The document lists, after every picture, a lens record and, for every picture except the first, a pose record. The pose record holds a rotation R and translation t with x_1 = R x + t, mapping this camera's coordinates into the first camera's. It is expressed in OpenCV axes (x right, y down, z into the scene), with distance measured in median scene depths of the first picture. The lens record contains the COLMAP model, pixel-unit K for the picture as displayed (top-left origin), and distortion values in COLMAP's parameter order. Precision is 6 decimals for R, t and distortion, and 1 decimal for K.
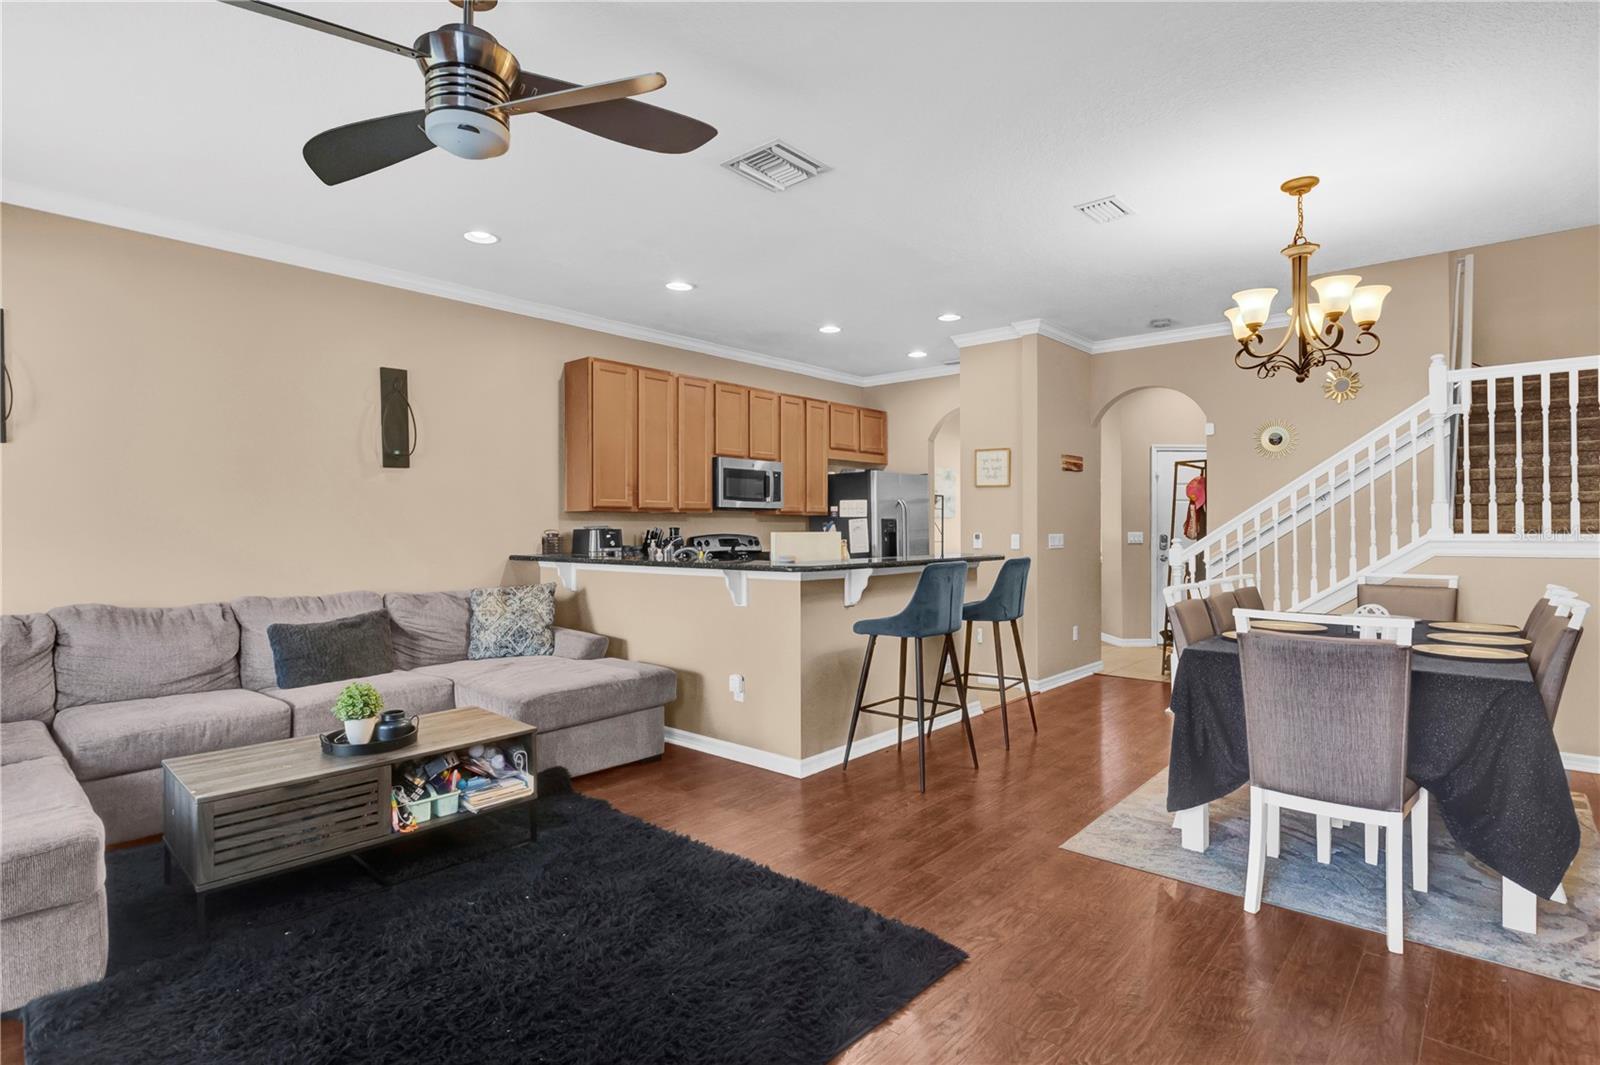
lens RADIAL K [[805.4, 0, 800.0], [0, 805.4, 532.5], [0, 0, 1]] dist [0.011528, -0.000076]
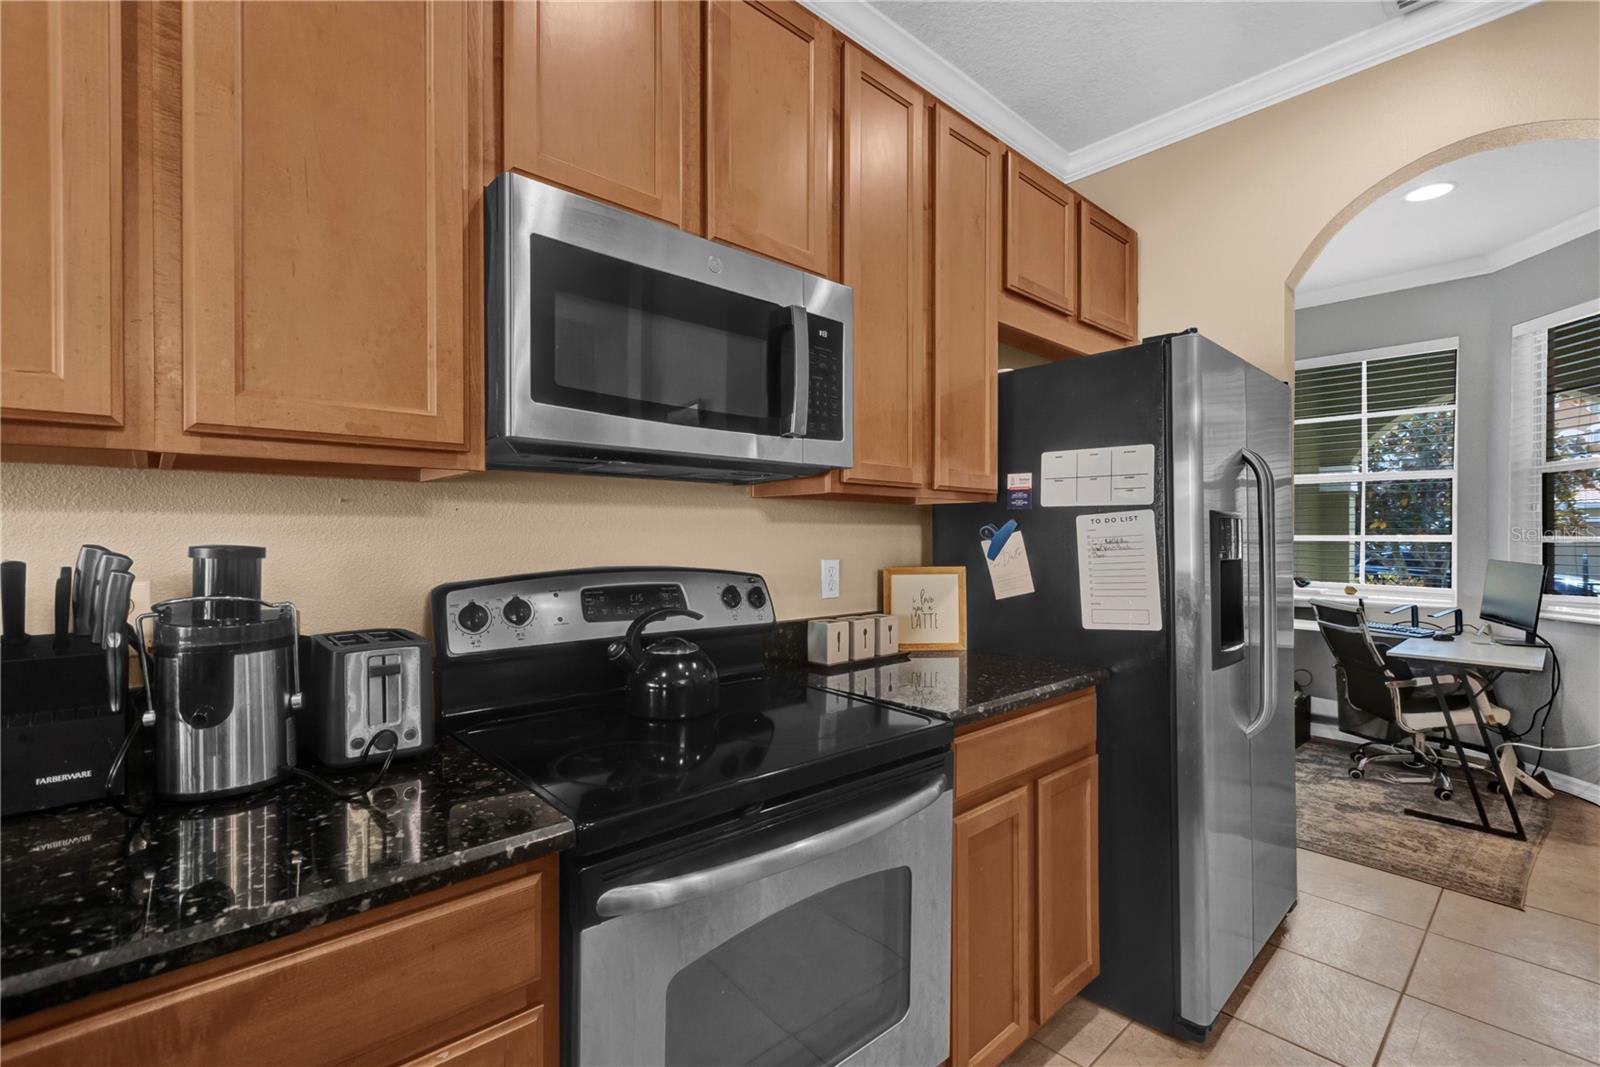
lens RADIAL K [[731.7, 0, 804.3], [0, 731.7, 535.7], [0, 0, 1]] dist [0.001843, 0.000746]
pose [[0.994391, 0.004370, -0.105680, -0.015726], [-0.004532, 0.999989, -0.001293, -0.011572], [0.105673, 0.001764, 0.994399, 1.099294]]
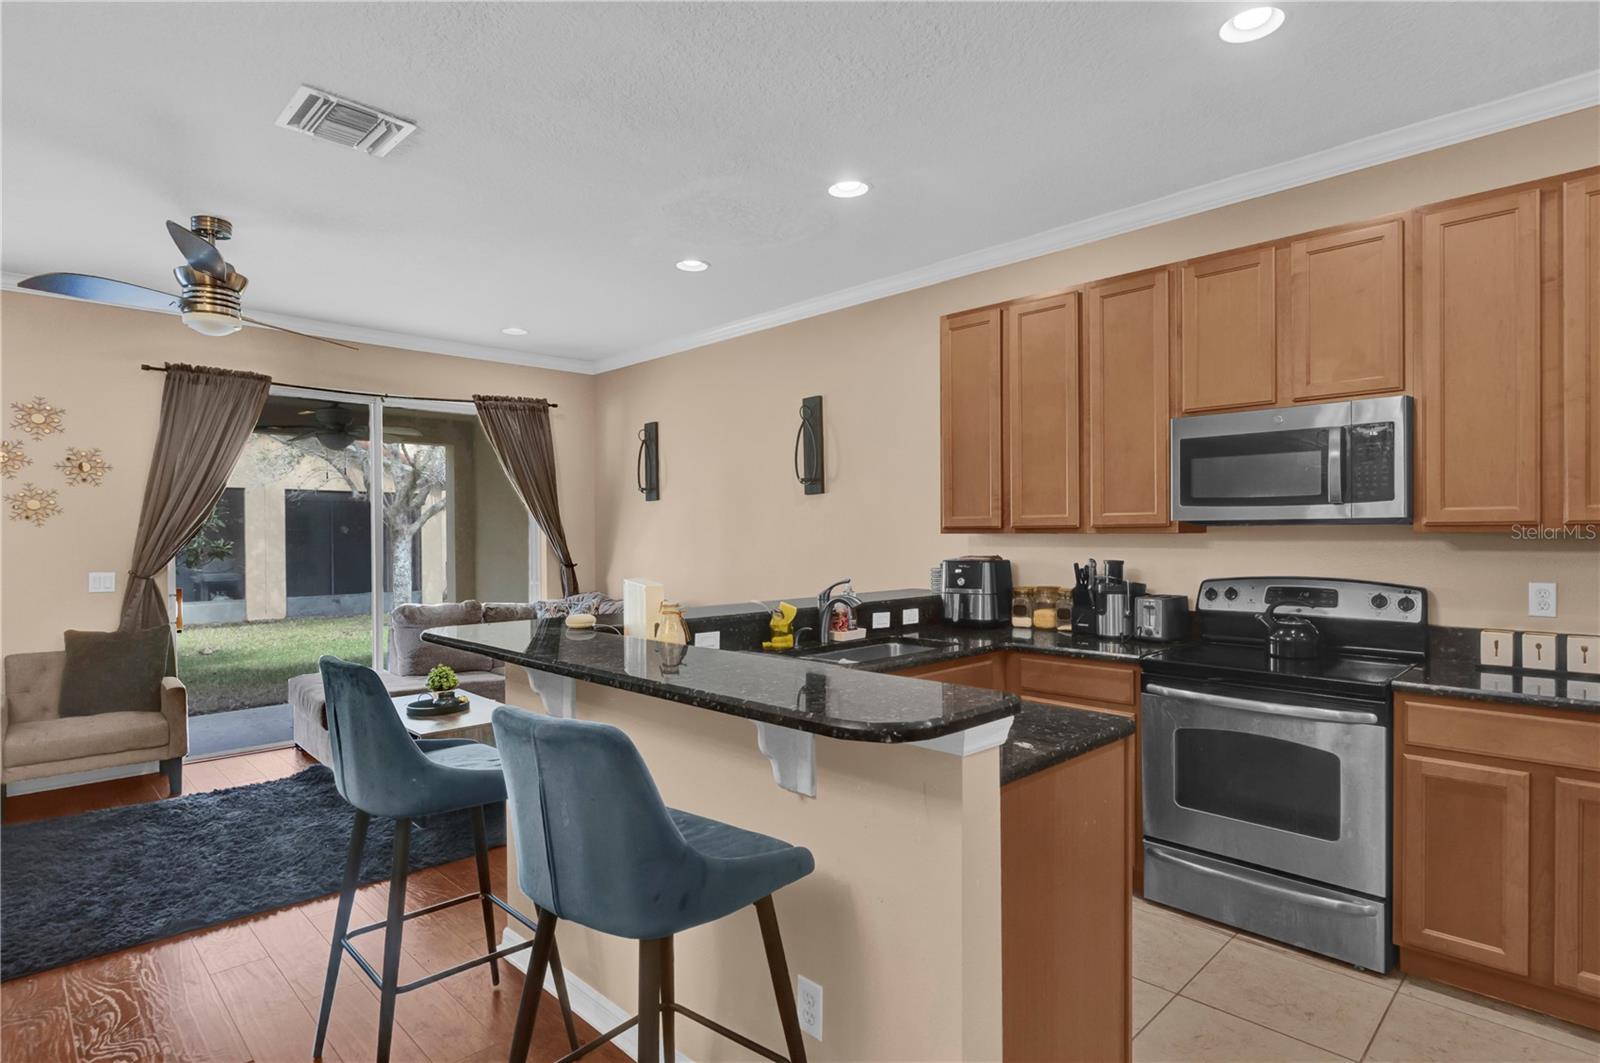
lens RADIAL K [[849.0, 0, 812.0], [0, 849.0, 535.7], [0, 0, 1]] dist [0.008084, -0.000122]
pose [[-0.074729, 0.006455, -0.997183, 0.569015], [0.002339, 0.999977, 0.006298, -0.035184], [0.997201, -0.001862, -0.074743, 1.078329]]
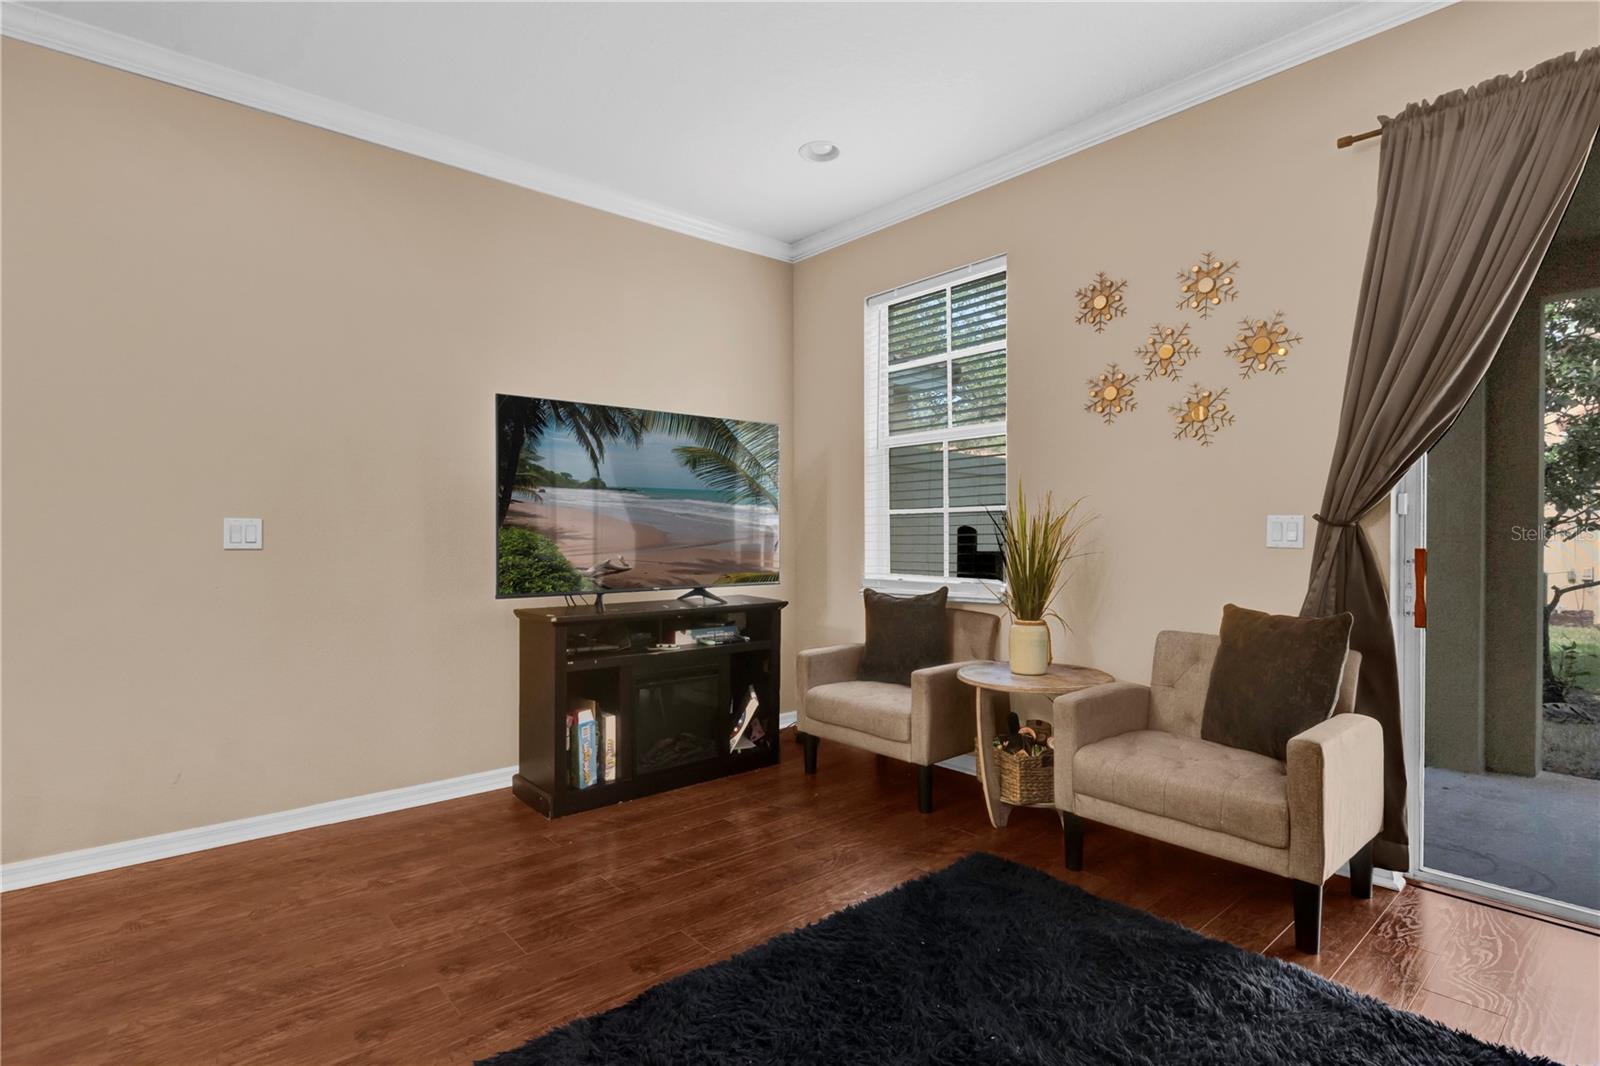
lens RADIAL K [[805.4, 0, 800.0], [0, 805.4, 533.0], [0, 0, 1]] dist [0.011528, -0.000076]
pose [[-0.990521, 0.003059, 0.137327, -0.106746], [0.003123, 0.999995, 0.000249, 0.023893], [-0.137325, 0.000675, -0.990526, 0.787262]]
